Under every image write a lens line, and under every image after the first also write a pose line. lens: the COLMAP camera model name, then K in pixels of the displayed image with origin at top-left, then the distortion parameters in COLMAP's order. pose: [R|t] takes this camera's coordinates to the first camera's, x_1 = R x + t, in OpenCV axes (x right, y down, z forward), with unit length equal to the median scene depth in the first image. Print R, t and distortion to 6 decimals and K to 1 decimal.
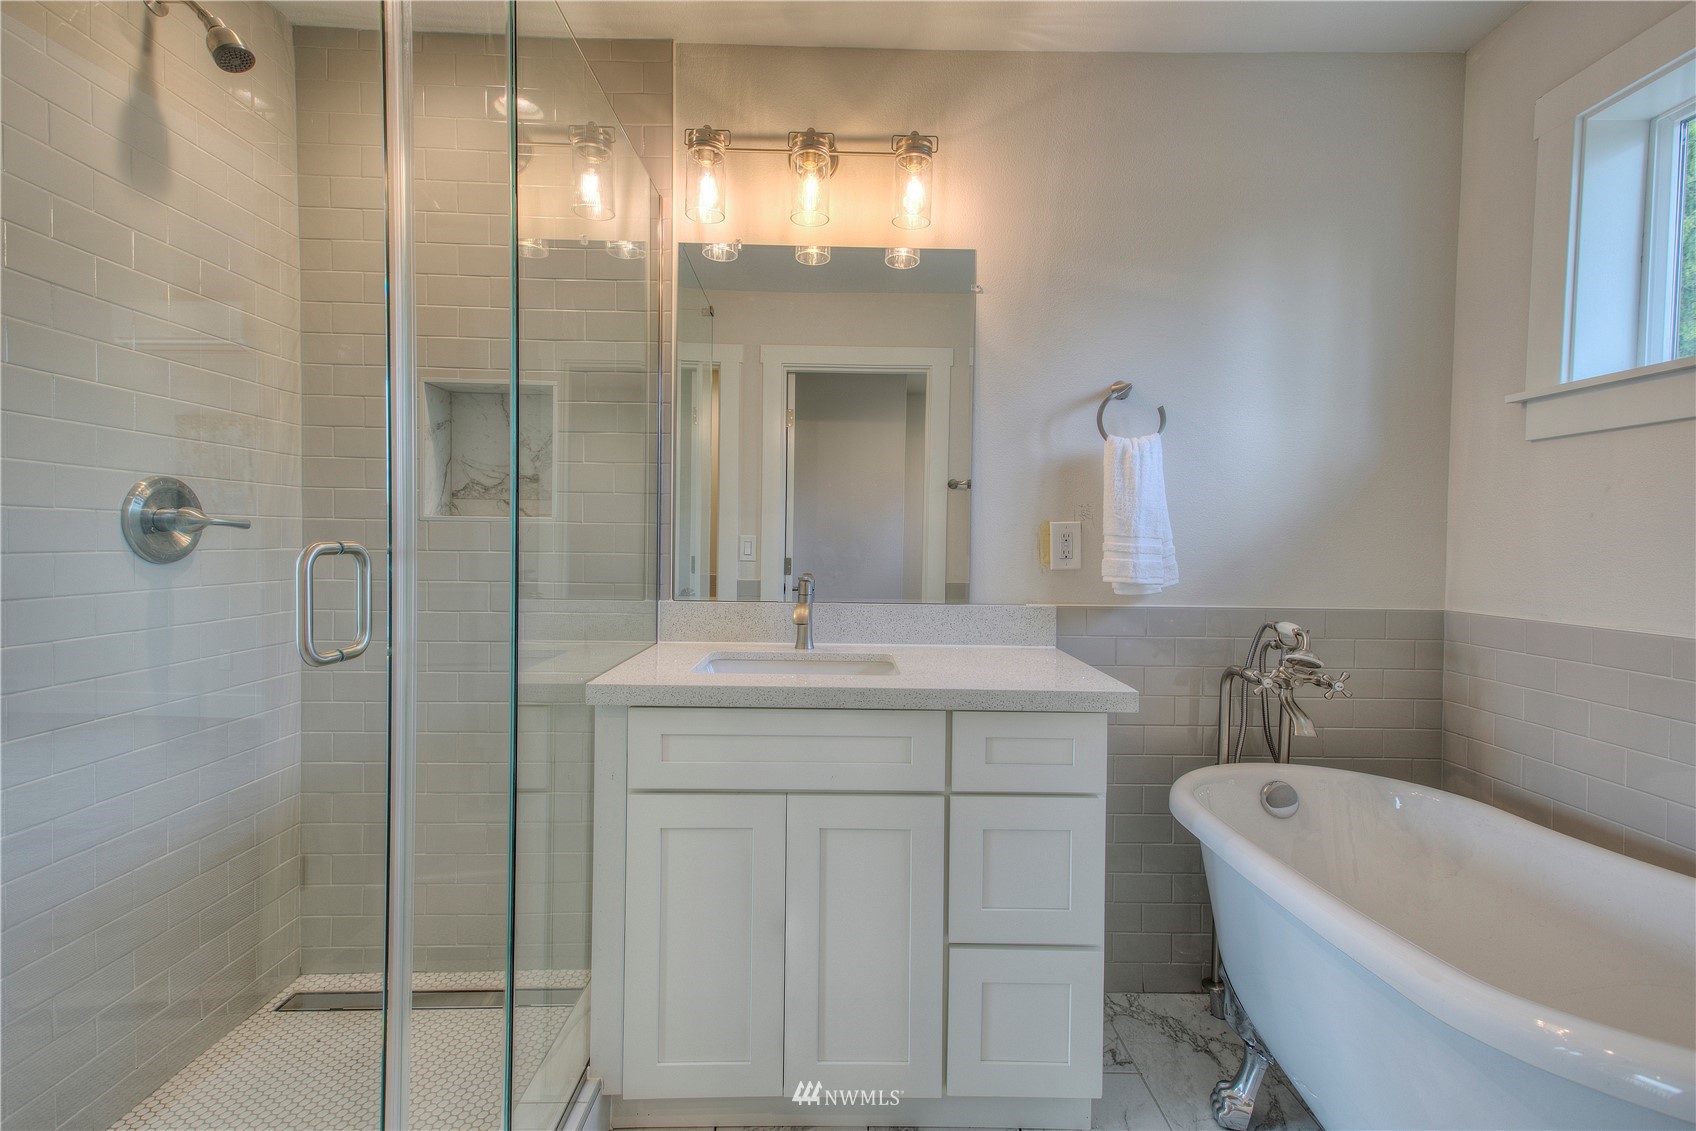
lens RADIAL K [[775.2, 0, 848.8], [0, 775.2, 558.4], [0, 0, 1]] dist [0.020524, -0.000035]
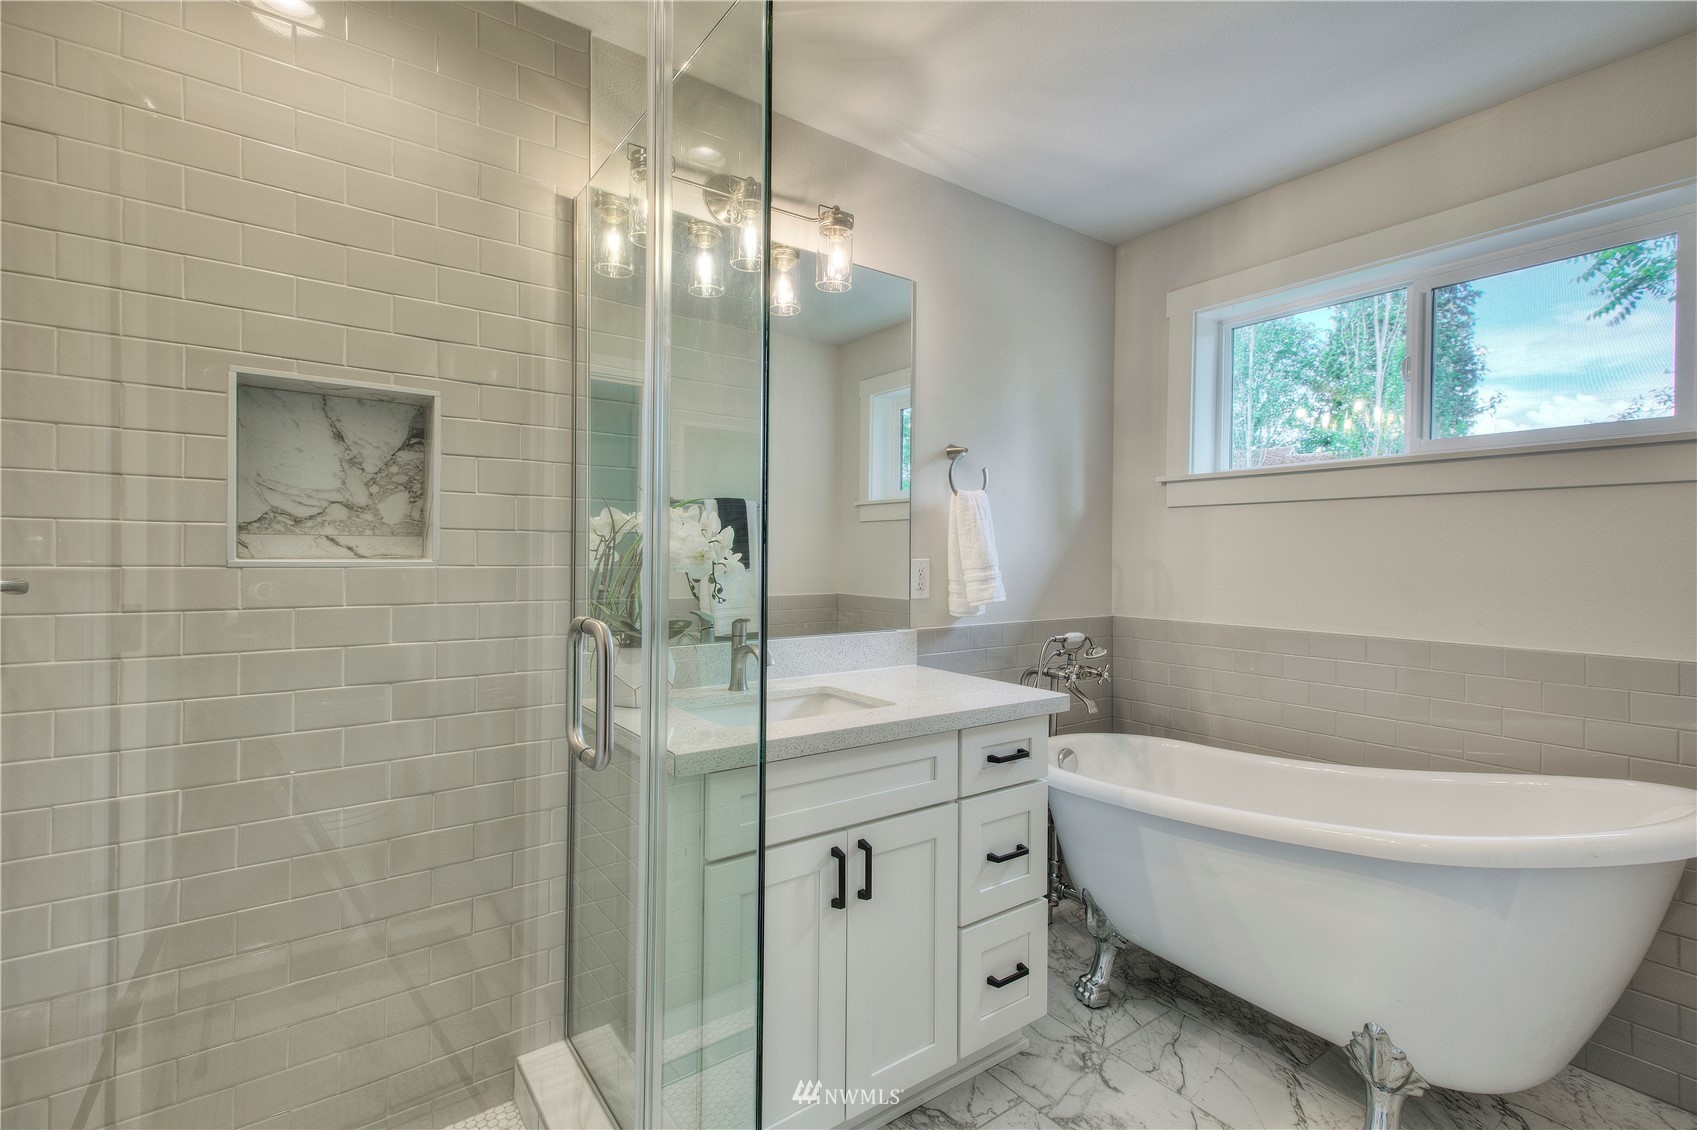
lens RADIAL K [[775.6, 0, 853.9], [0, 775.6, 562.2], [0, 0, 1]] dist [0.020524, -0.000035]
pose [[0.807345, -0.013549, 0.589924, -0.521218], [0.015526, 0.999878, 0.001715, -0.047059], [-0.589875, 0.007774, 0.807457, 0.101423]]
